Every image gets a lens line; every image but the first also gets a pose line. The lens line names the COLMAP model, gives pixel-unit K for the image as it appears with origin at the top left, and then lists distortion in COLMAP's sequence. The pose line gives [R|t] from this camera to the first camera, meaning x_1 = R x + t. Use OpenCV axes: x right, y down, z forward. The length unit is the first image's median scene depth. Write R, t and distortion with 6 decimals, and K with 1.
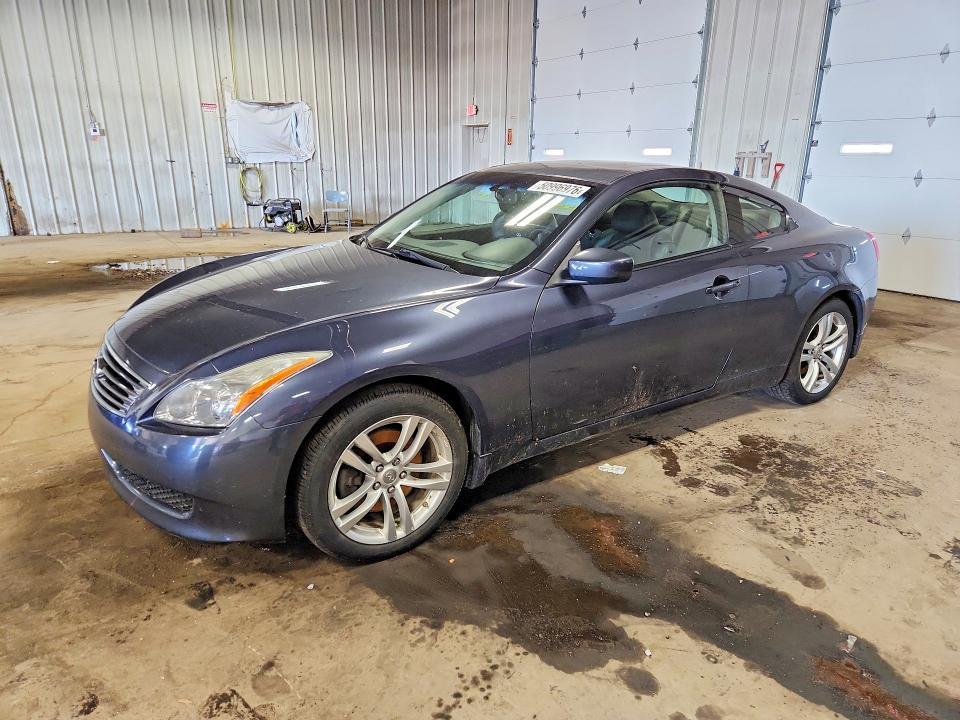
lens RADIAL K [[637.6, 0, 488.4], [0, 637.6, 363.7], [0, 0, 1]] dist [0.041445, -0.035889]
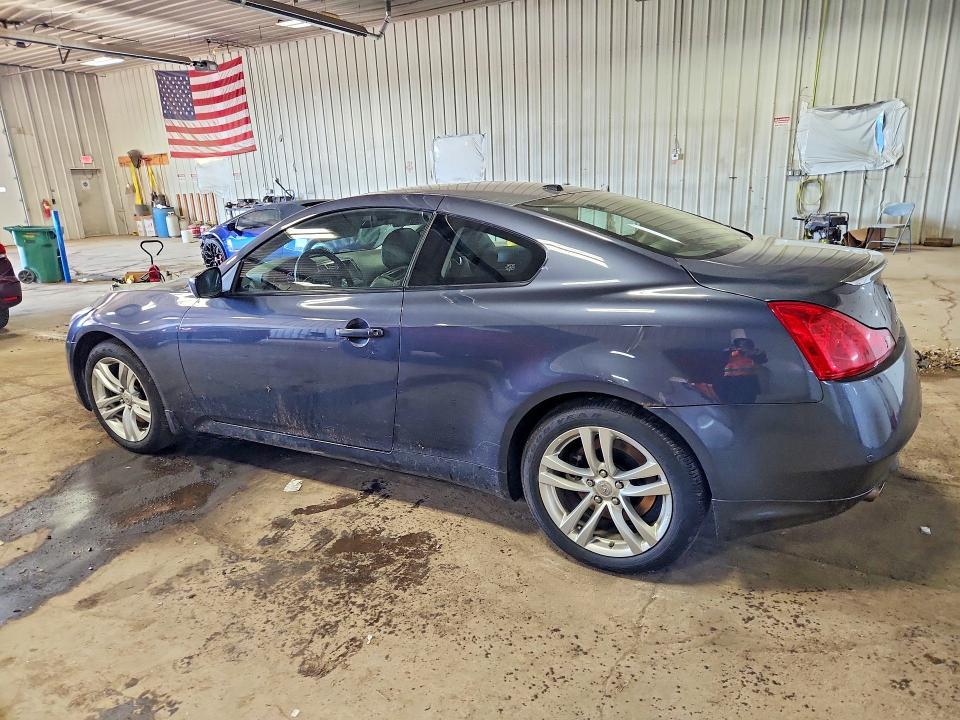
lens RADIAL K [[637.6, 0, 488.4], [0, 637.6, 363.7], [0, 0, 1]] dist [0.041445, -0.035889]
pose [[0.442532, 0.207593, -0.872394, 0.309787], [-0.220671, 0.968131, 0.118437, -0.056439], [0.869178, 0.140099, 0.474238, 0.196402]]
